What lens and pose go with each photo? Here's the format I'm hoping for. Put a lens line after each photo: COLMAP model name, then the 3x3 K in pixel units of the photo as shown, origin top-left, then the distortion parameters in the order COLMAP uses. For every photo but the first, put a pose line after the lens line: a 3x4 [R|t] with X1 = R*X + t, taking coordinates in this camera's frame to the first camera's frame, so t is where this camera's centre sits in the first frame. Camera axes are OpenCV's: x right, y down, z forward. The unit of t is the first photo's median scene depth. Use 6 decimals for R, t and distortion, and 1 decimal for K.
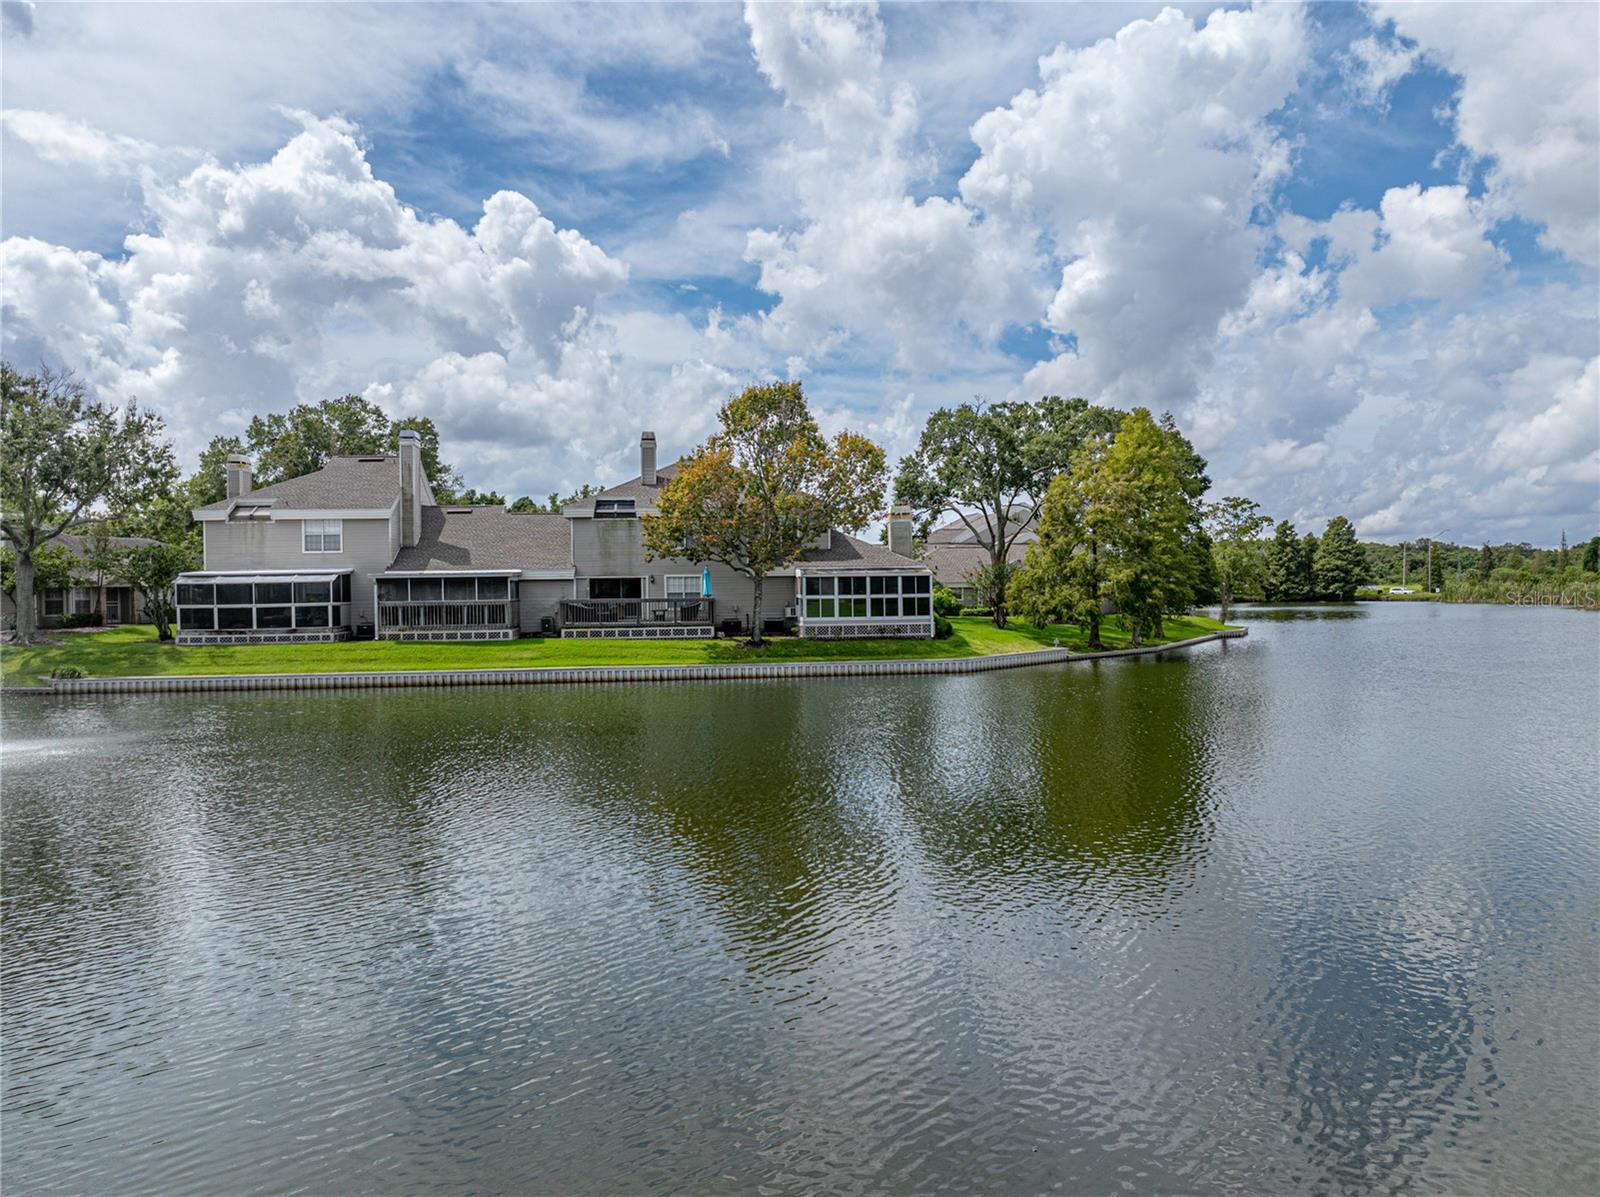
lens RADIAL K [[1130.2, 0, 806.0], [0, 1130.2, 591.7], [0, 0, 1]] dist [-0.022643, 0.003201]
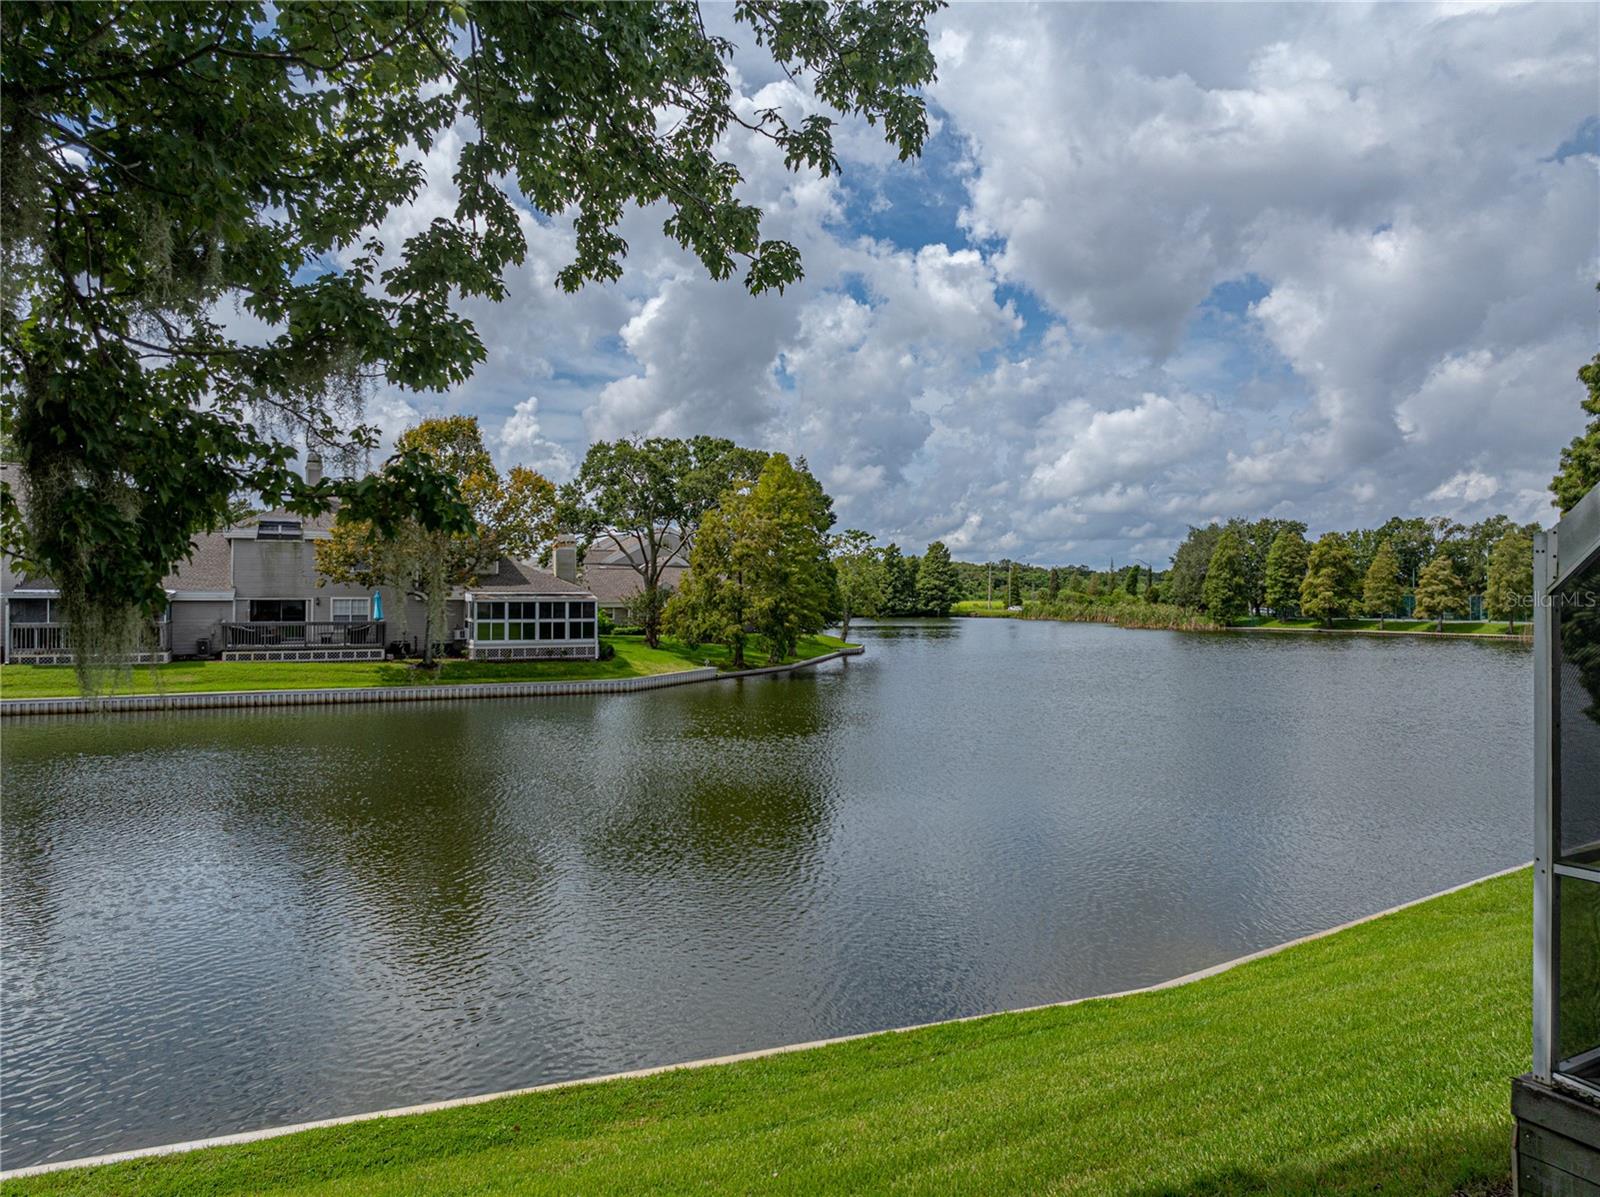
lens RADIAL K [[1162.7, 0, 797.5], [0, 1162.7, 563.0], [0, 0, 1]] dist [-0.014783, -0.004897]
pose [[0.947300, 0.022817, 0.319533, -0.061094], [-0.014533, 0.999494, -0.028286, -0.021851], [-0.320017, 0.022151, 0.947153, -0.114089]]
